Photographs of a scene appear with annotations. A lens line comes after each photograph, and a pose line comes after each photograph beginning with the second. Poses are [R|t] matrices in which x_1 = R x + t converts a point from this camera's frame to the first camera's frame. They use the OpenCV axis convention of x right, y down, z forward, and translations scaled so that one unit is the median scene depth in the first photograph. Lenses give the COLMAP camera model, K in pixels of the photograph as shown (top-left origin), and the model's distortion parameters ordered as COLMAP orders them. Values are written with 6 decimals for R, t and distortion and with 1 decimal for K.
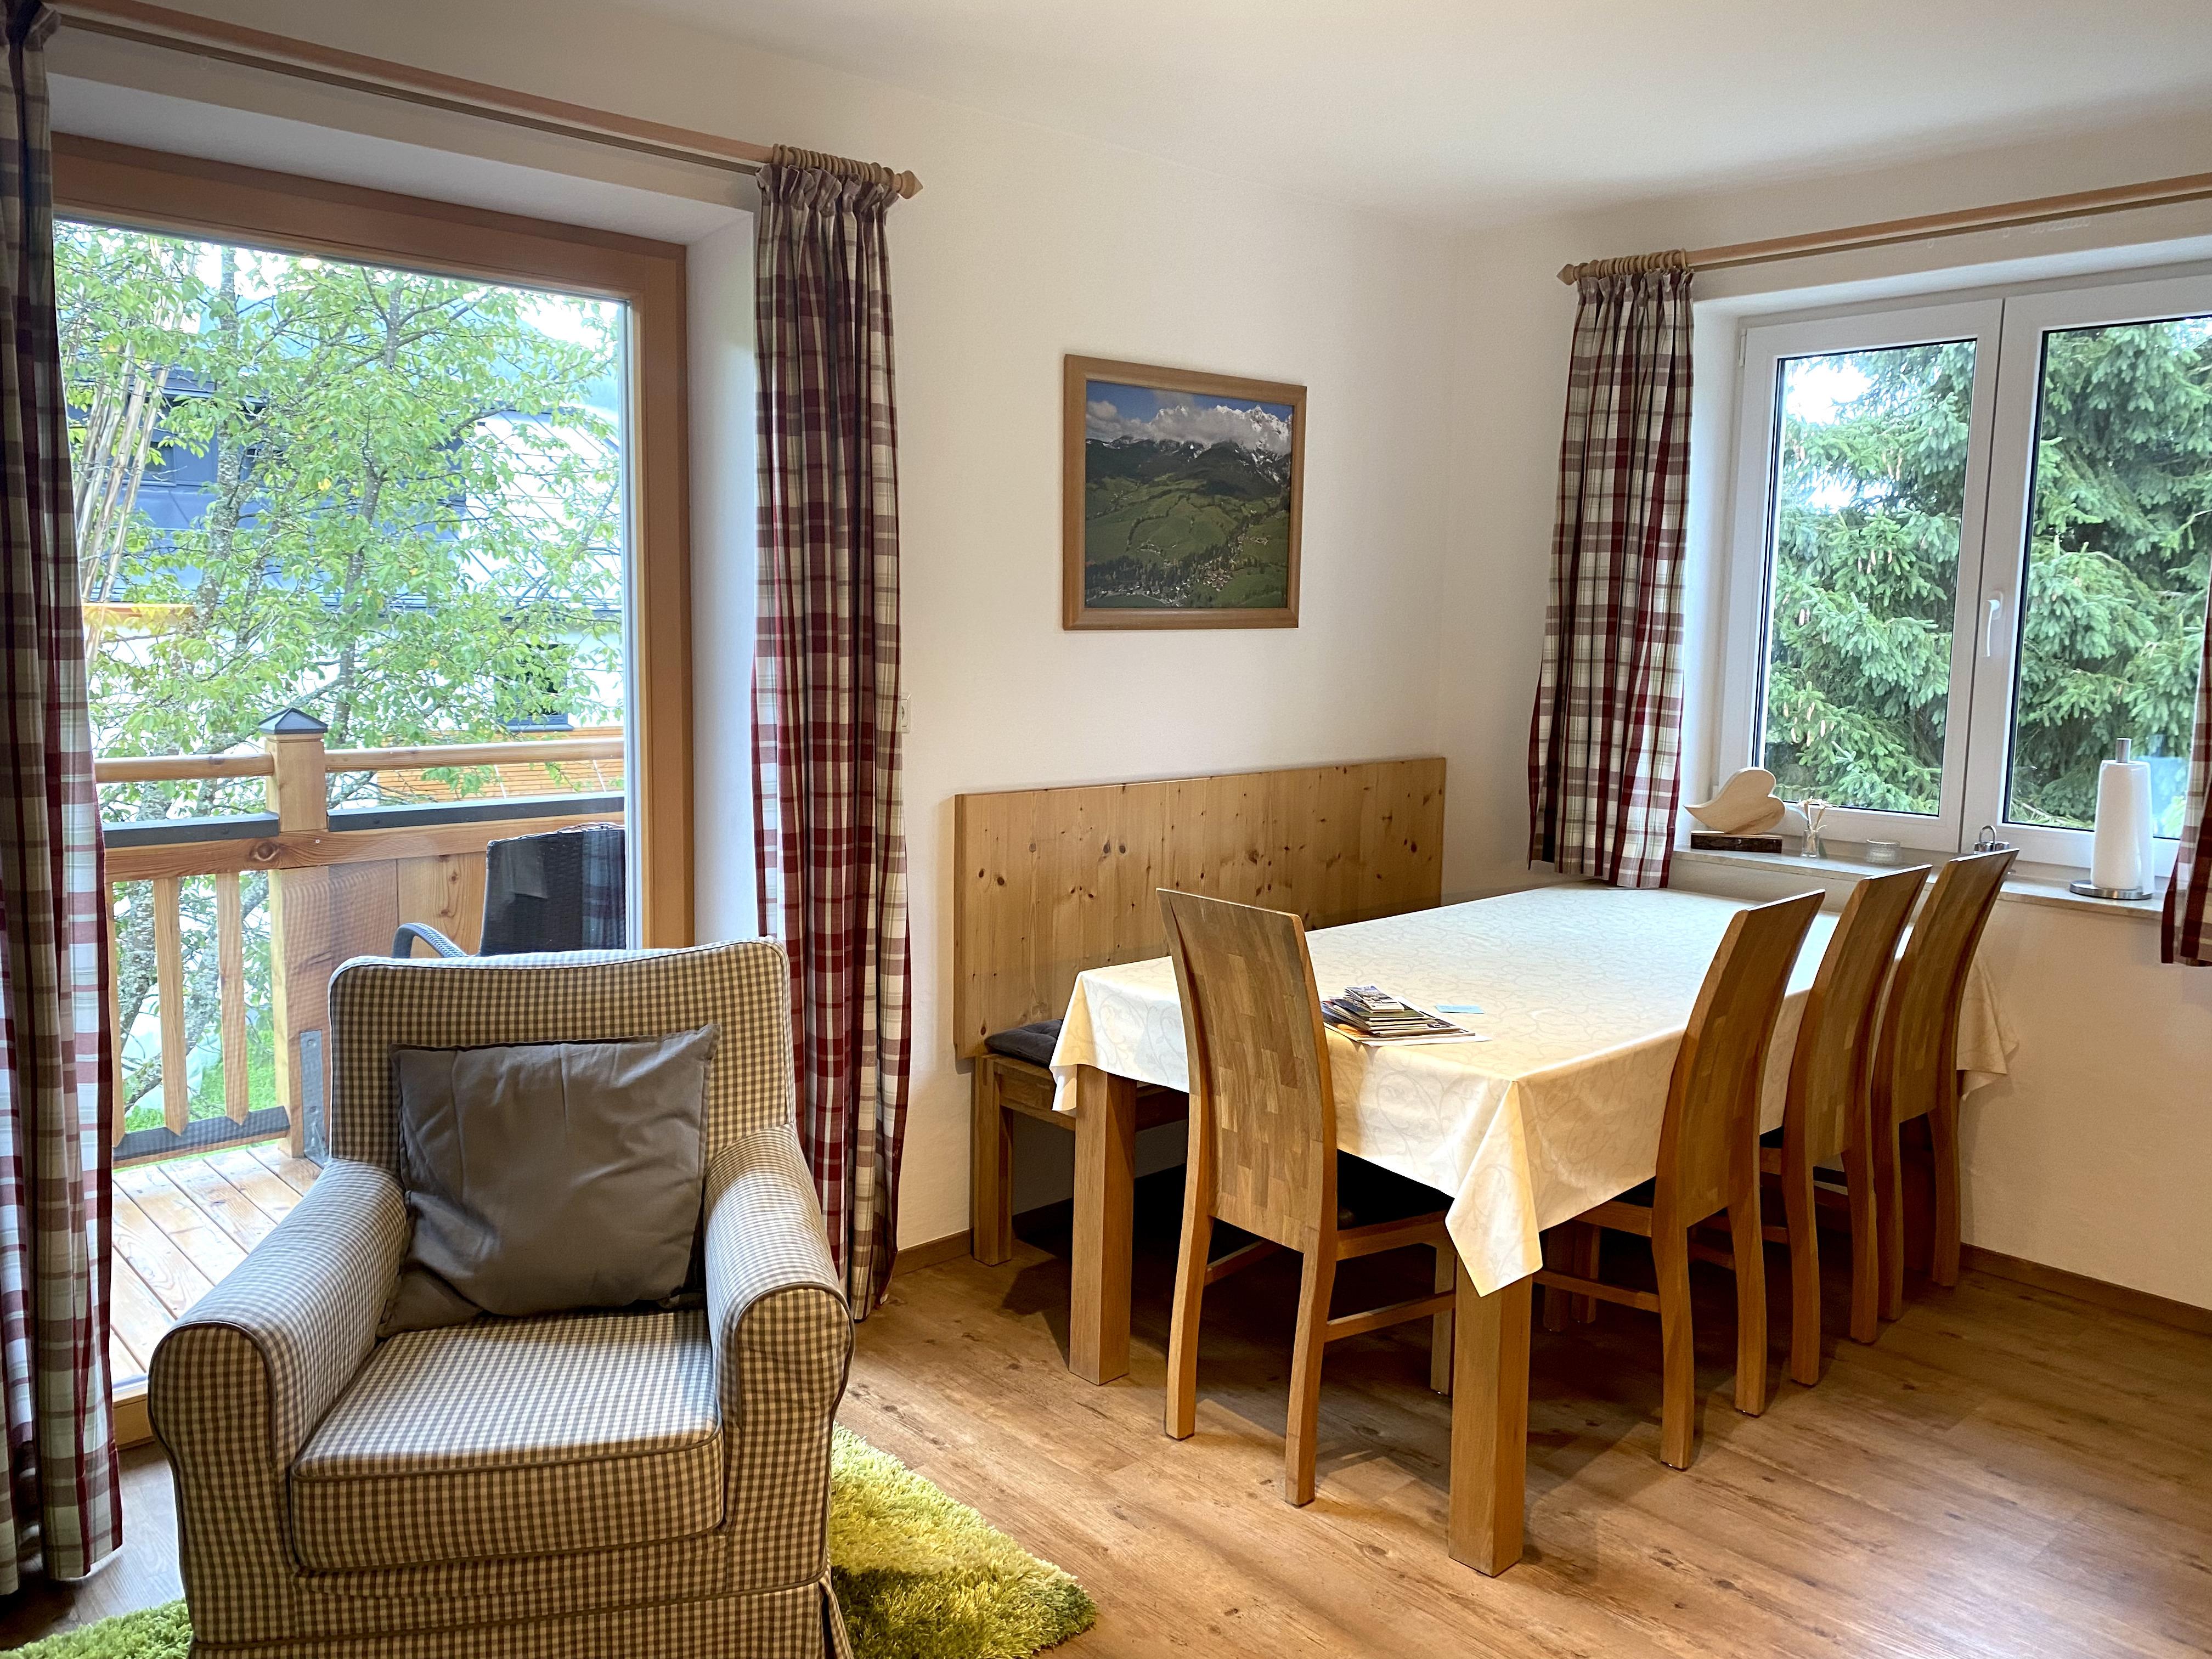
lens RADIAL K [[1704.5, 0, 1101.9], [0, 1704.5, 804.3], [0, 0, 1]] dist [0.003174, 0.027184]
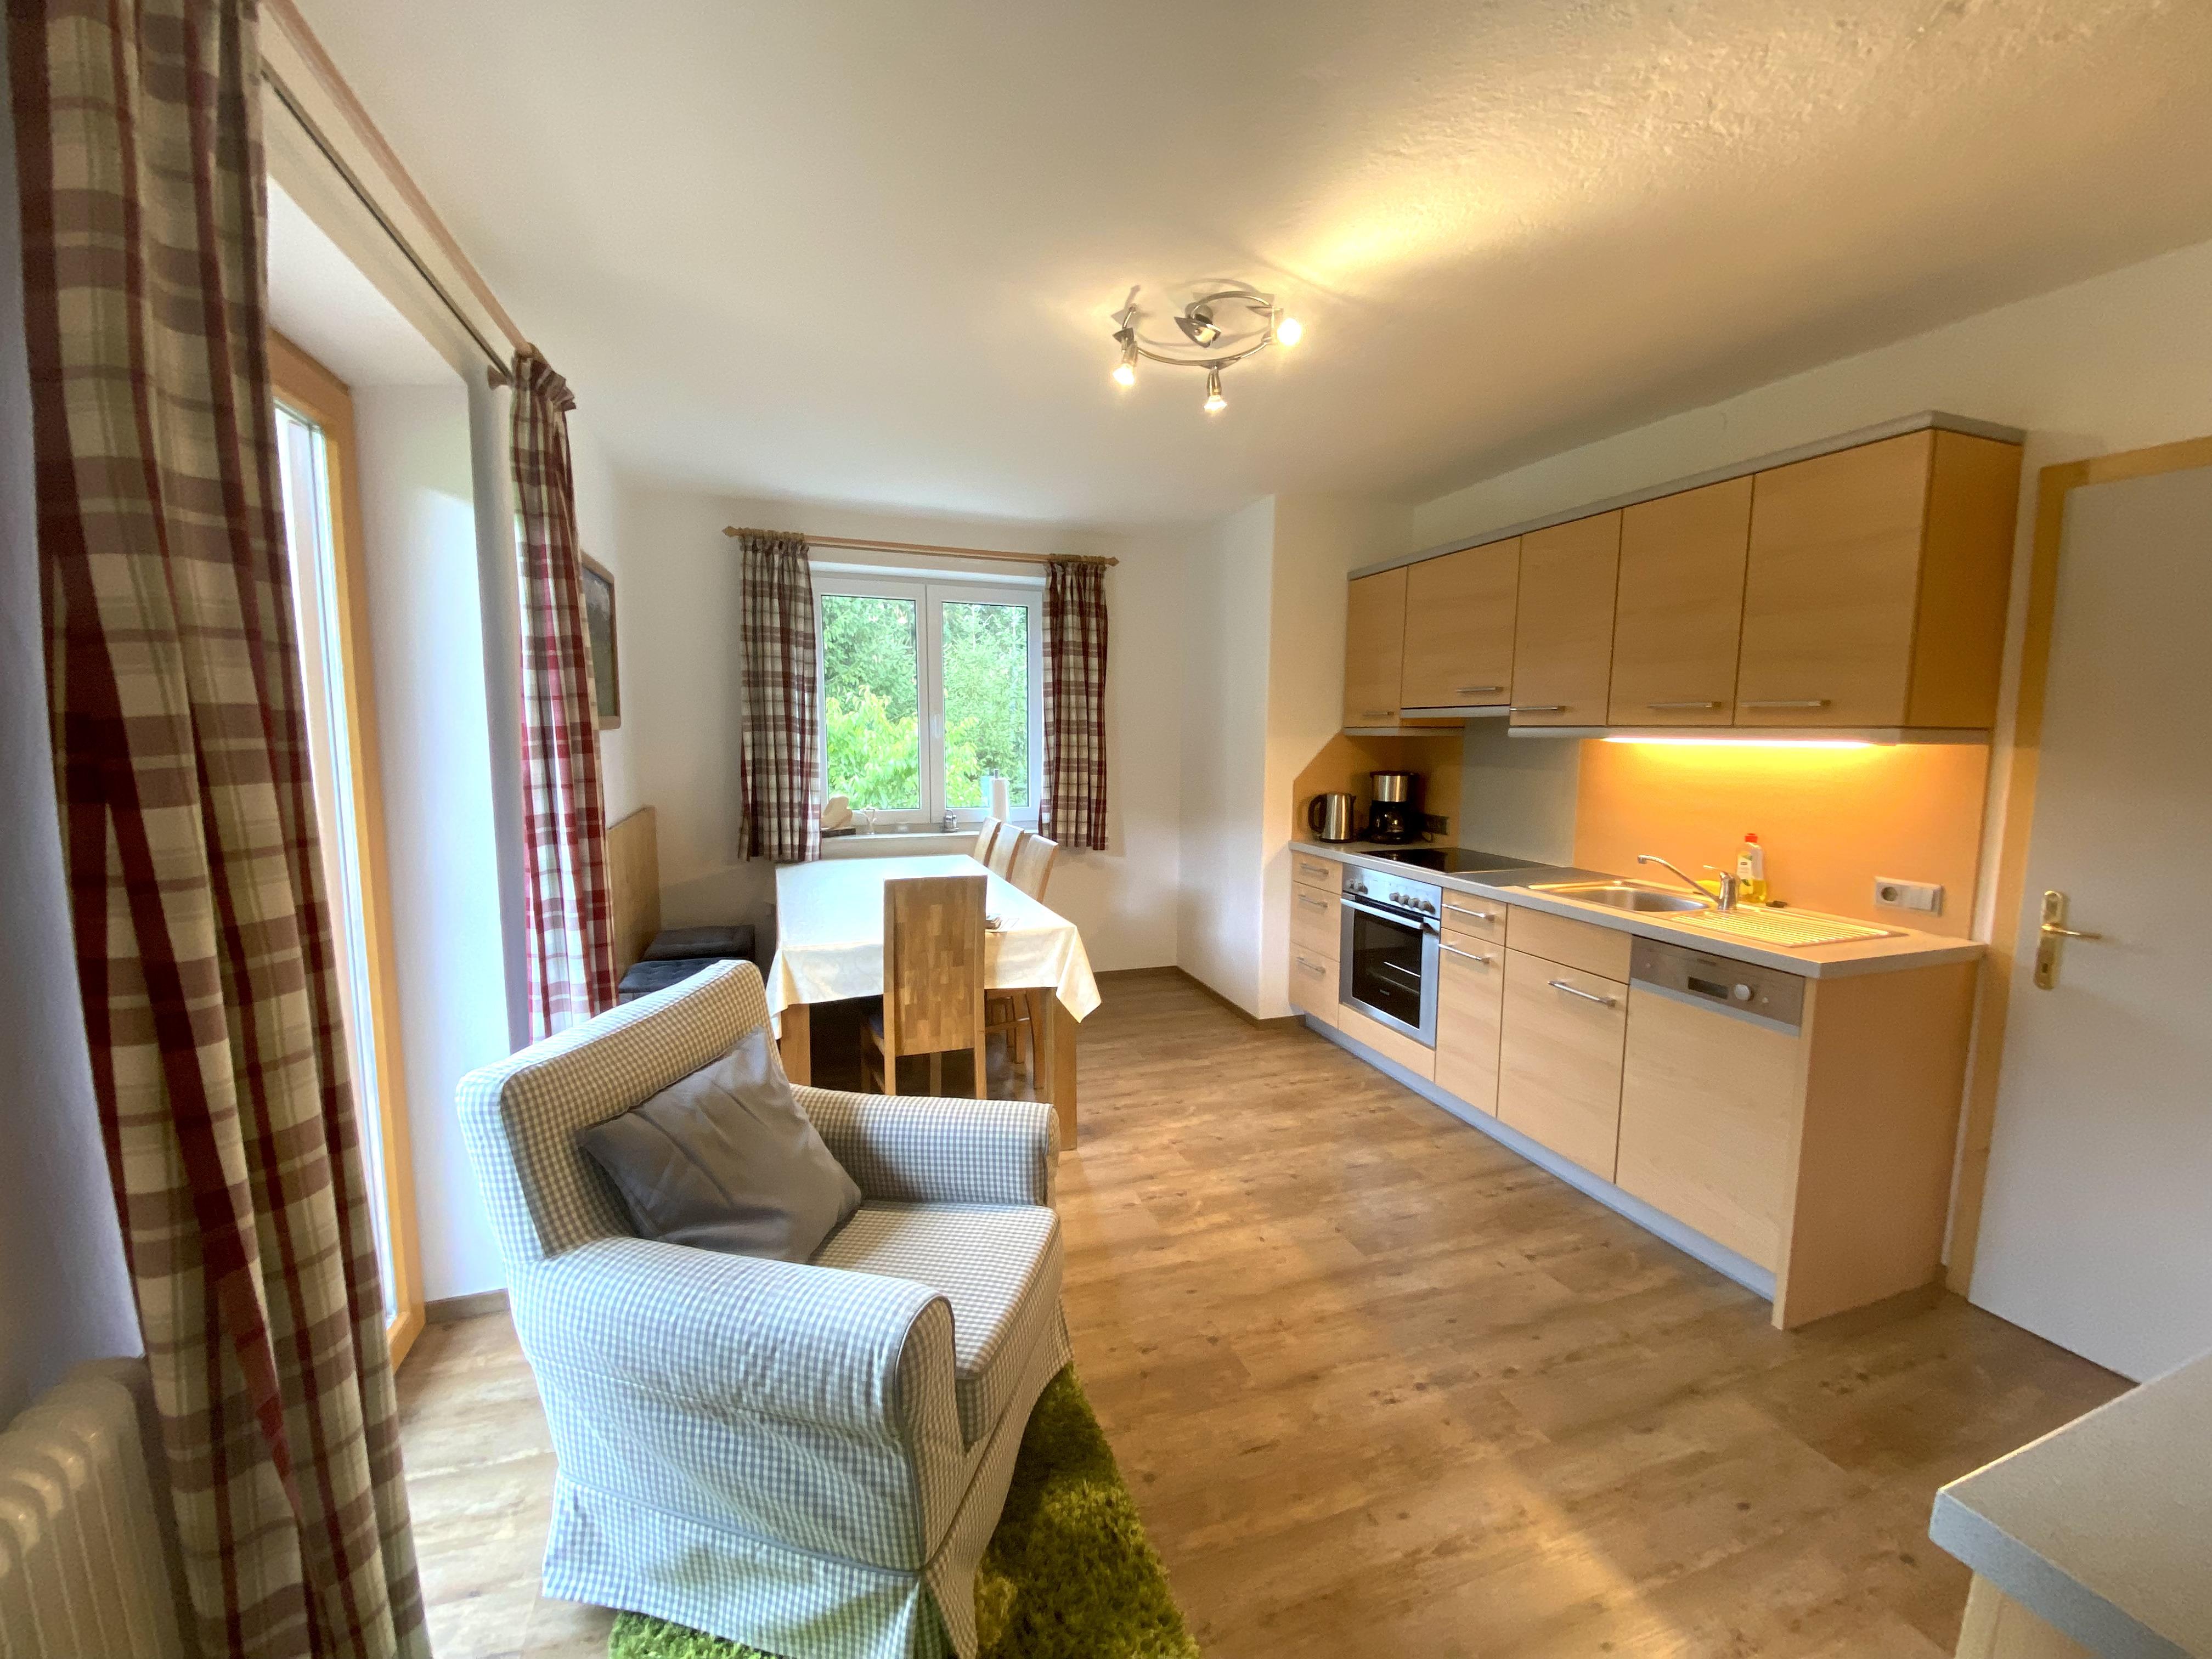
lens RADIAL K [[890.1, 0, 1100.3], [0, 890.1, 825.1], [0, 0, 1]] dist [0.050236, -0.040700]
pose [[0.403759, -0.113522, 0.907795, -0.482093], [0.106393, 0.991365, 0.076653, -0.035818], [-0.908658, 0.065634, 0.412351, 0.282672]]
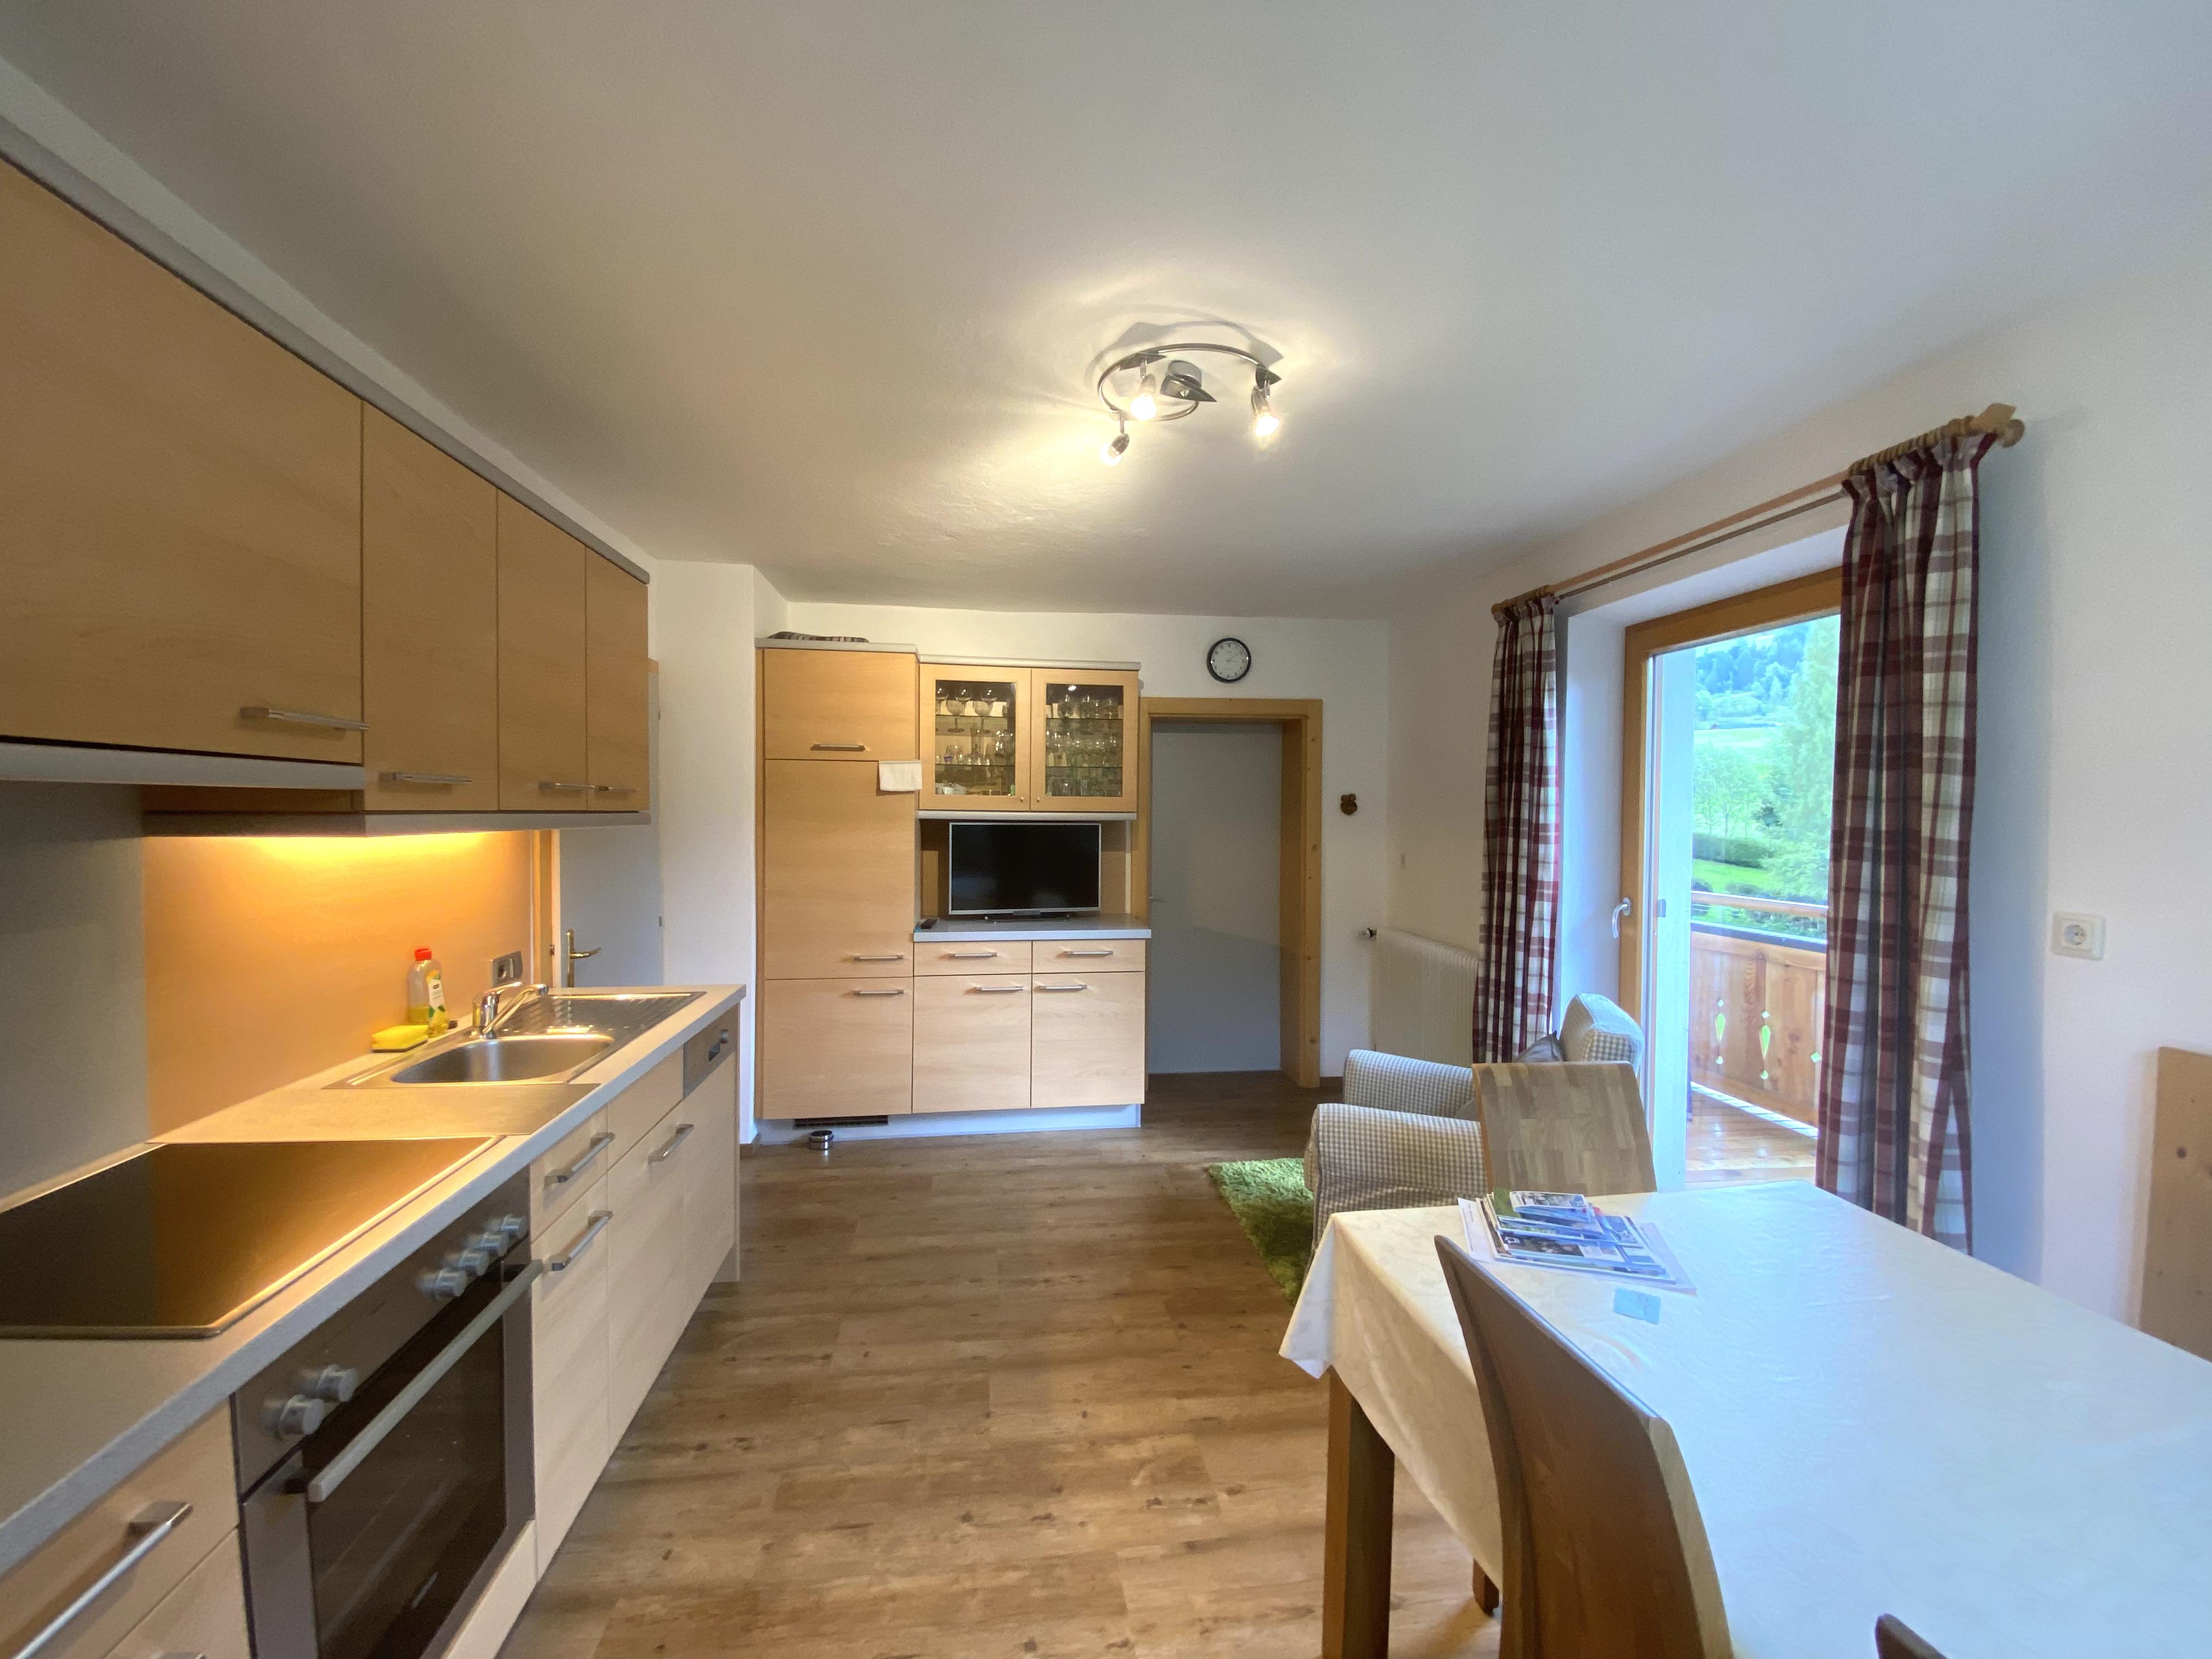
lens RADIAL K [[898.6, 0, 1089.6], [0, 898.6, 824.3], [0, 0, 1]] dist [0.000793, -0.012186]
pose [[-0.583022, -0.009507, -0.812401, 0.500885], [-0.110253, 0.991608, 0.067519, -0.074070], [0.804941, 0.128934, -0.579177, 0.709467]]
